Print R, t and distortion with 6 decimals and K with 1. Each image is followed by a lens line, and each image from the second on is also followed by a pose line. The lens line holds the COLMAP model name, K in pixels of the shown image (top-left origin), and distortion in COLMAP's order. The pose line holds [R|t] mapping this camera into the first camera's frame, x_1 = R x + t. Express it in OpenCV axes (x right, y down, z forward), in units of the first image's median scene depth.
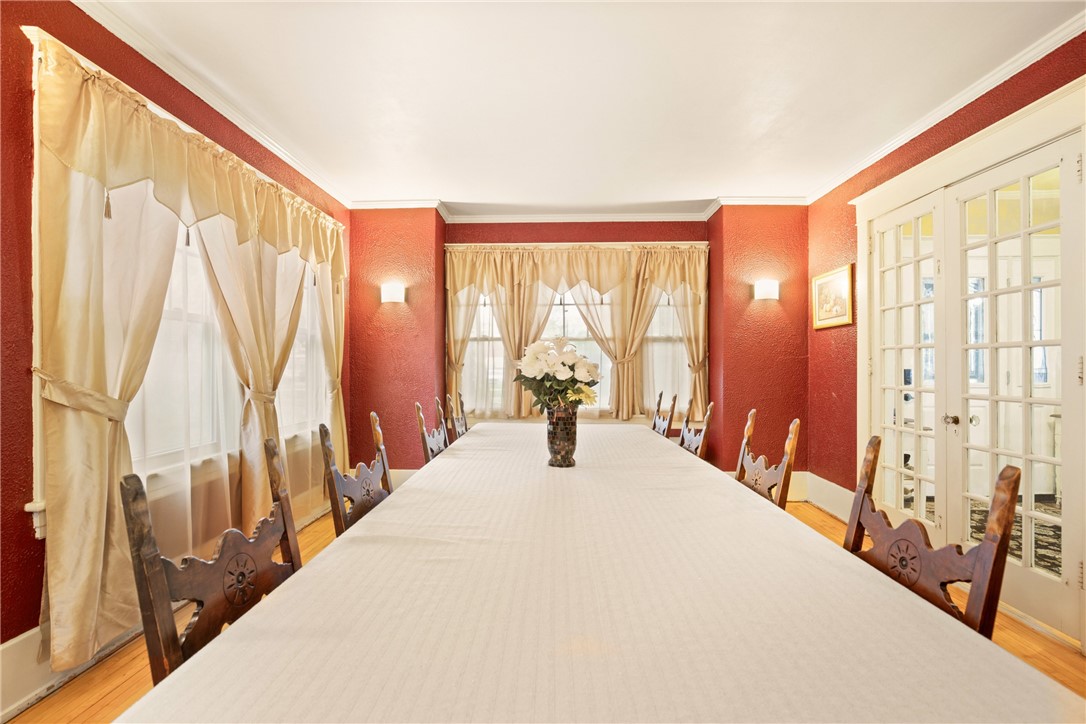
lens RADIAL K [[501.3, 0, 537.0], [0, 501.3, 364.1], [0, 0, 1]] dist [-0.022893, 0.000020]
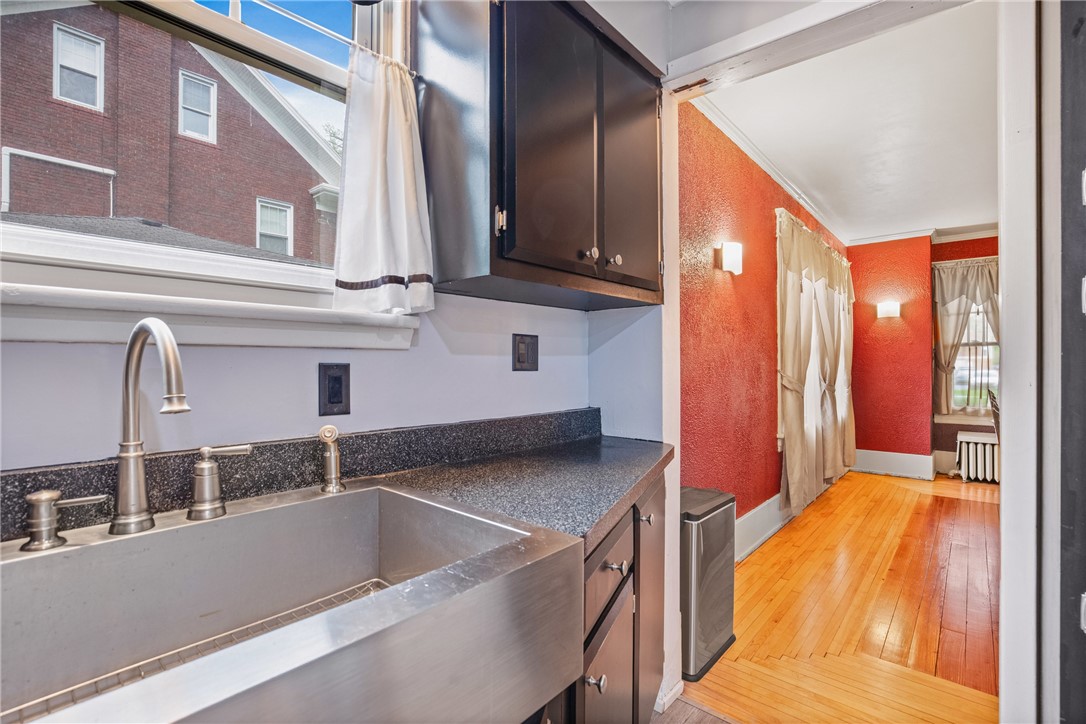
lens RADIAL K [[501.3, 0, 537.0], [0, 501.3, 364.1], [0, 0, 1]] dist [-0.022893, 0.000020]
pose [[0.771600, -0.003217, -0.636100, -0.177053], [0.001710, 0.999994, -0.002983, -0.004112], [0.636106, 0.001215, 0.771601, -0.496858]]
